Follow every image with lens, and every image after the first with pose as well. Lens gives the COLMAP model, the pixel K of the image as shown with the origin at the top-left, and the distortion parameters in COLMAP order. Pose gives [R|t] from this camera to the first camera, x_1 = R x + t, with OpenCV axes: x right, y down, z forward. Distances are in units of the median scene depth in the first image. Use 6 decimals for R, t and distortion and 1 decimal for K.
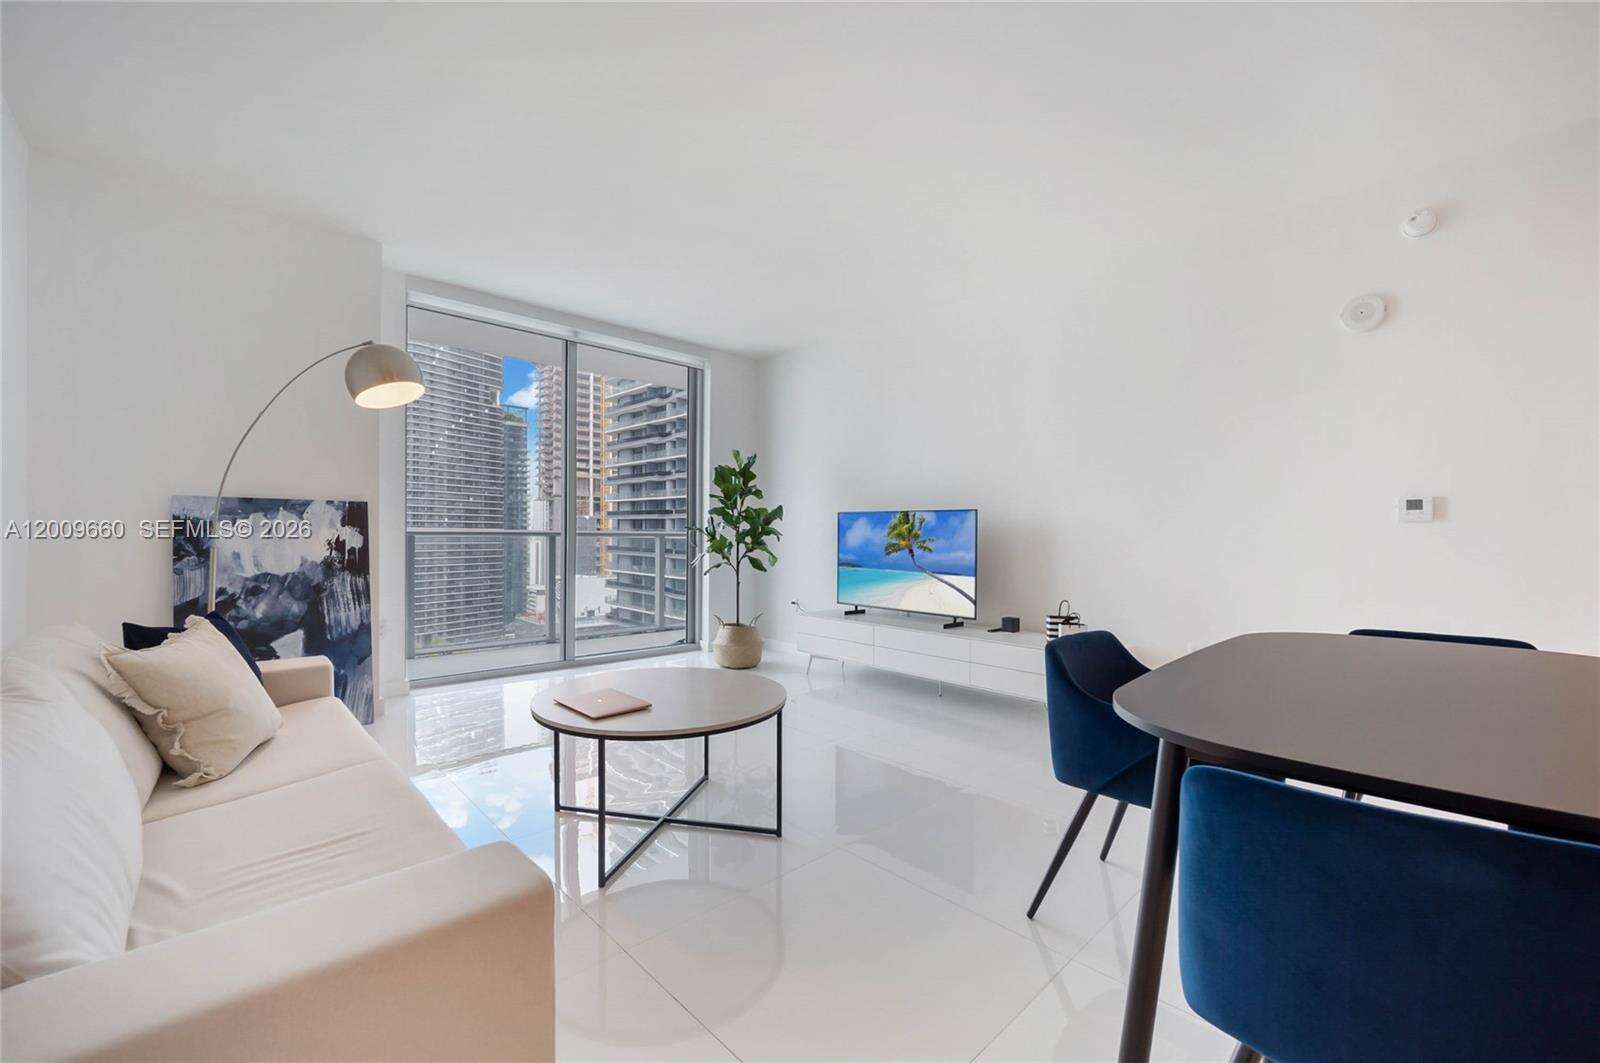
lens RADIAL K [[651.8, 0, 806.0], [0, 651.8, 526.5], [0, 0, 1]] dist [-0.026284, 0.002551]
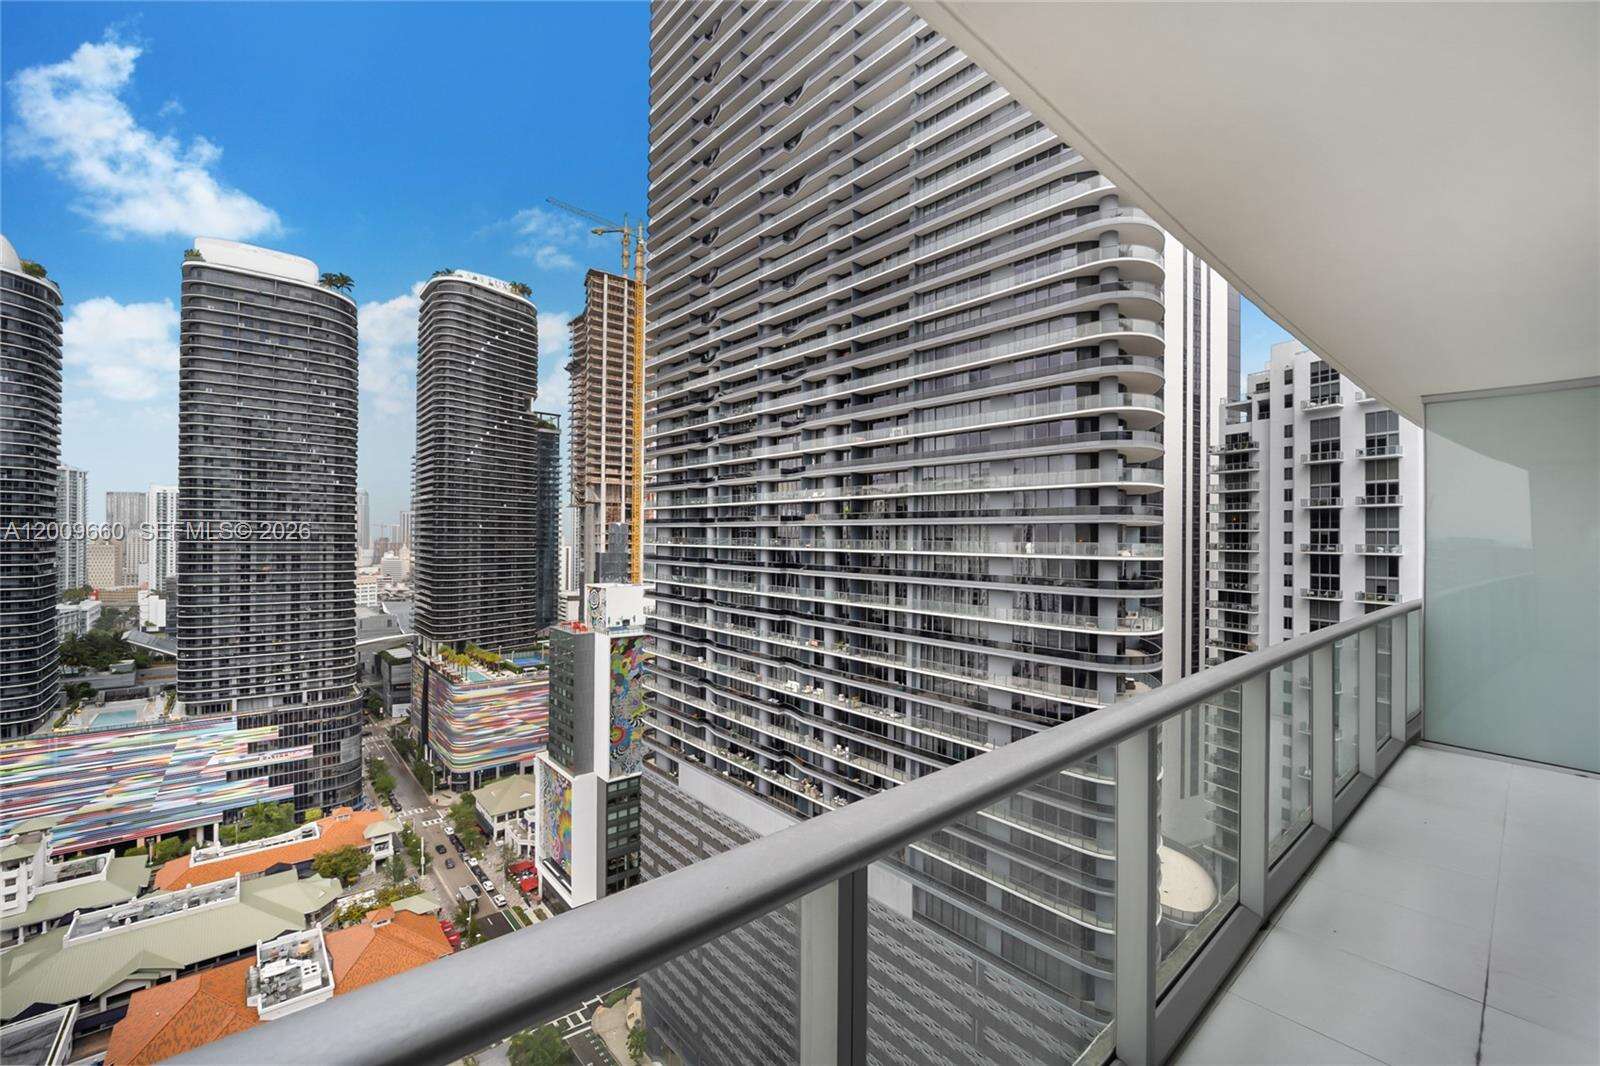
lens RADIAL K [[651.8, 0, 806.5], [0, 651.8, 524.9], [0, 0, 1]] dist [-0.026284, 0.002551]
pose [[0.999251, 0.000462, -0.038682, -0.120419], [-0.000913, 0.999932, -0.011647, -0.016150], [0.038674, 0.011674, 0.999184, 0.163497]]
